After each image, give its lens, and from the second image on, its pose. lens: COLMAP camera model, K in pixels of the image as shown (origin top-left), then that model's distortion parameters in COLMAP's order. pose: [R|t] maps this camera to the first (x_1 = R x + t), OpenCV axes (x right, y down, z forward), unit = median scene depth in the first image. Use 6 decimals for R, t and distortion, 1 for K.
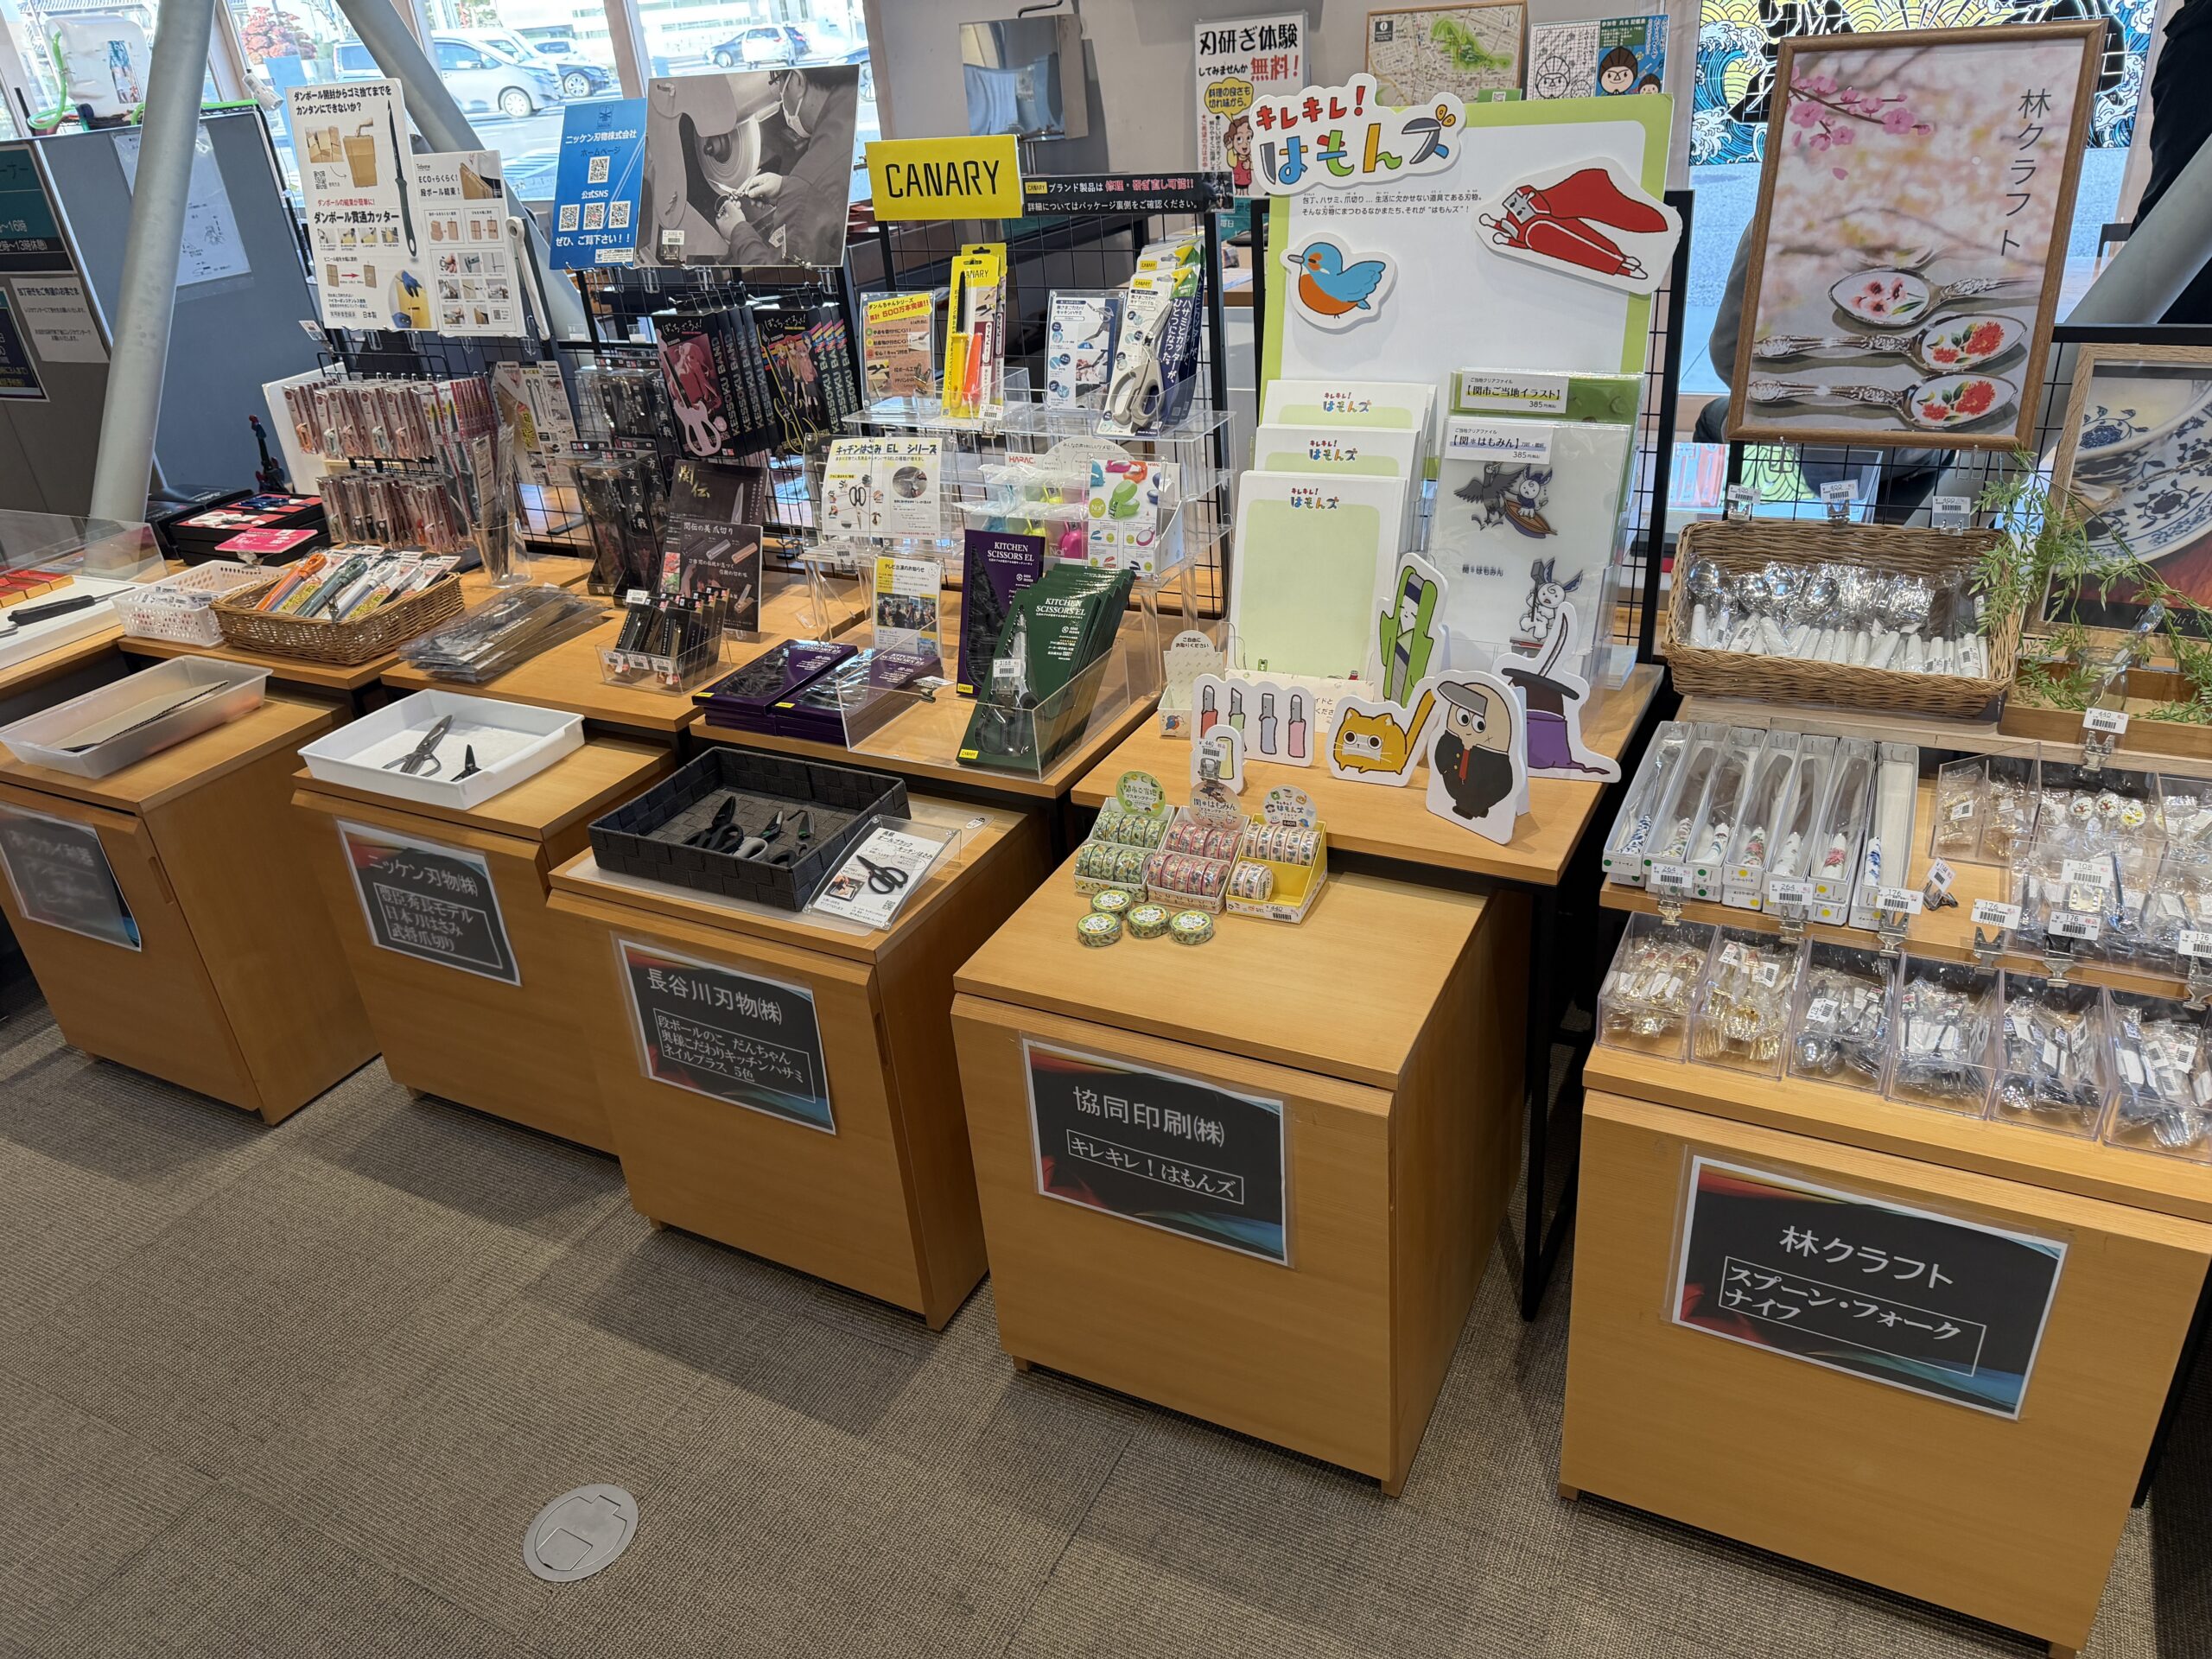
lens RADIAL K [[1575.1, 0, 1101.0], [0, 1575.1, 825.0], [0, 0, 1]] dist [0.029980, -0.023870]
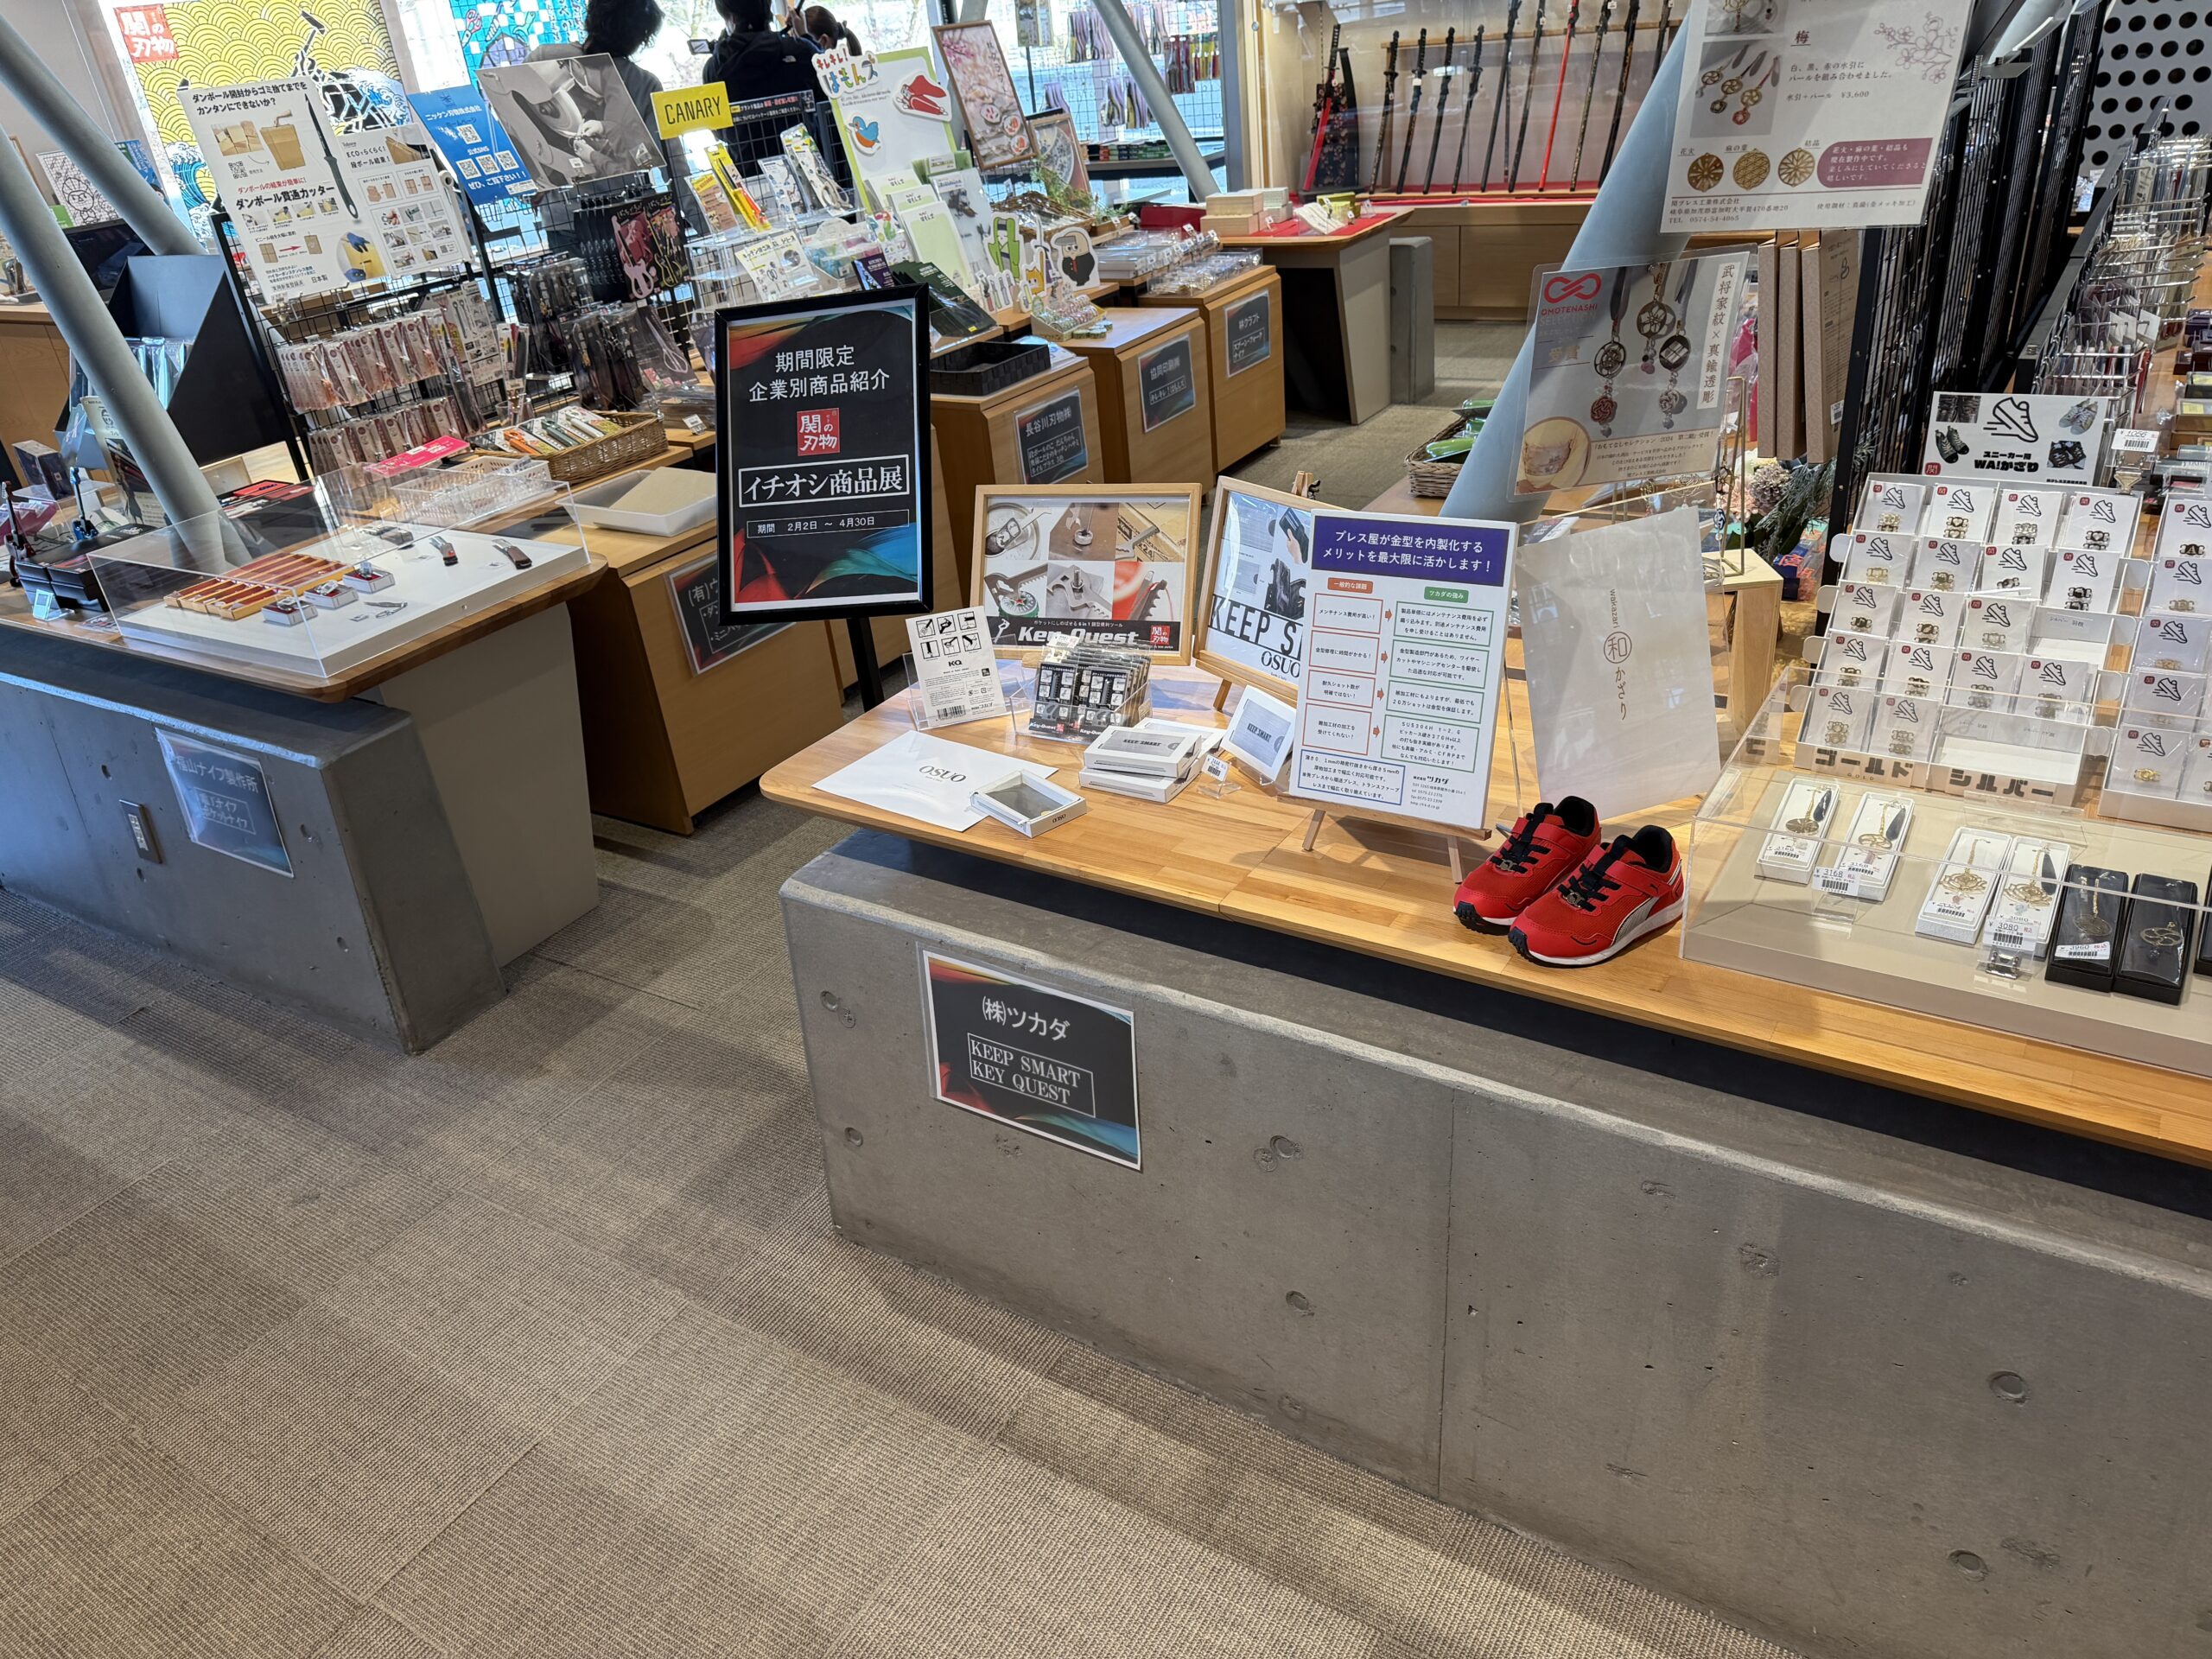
lens RADIAL K [[1575.1, 0, 1093.2], [0, 1575.1, 831.9], [0, 0, 1]] dist [0.029980, -0.023870]
pose [[0.094850, -0.408404, 0.907860, -1.705053], [0.548620, 0.782427, 0.294659, -0.037408], [-0.830674, 0.470122, 0.298271, 0.389341]]
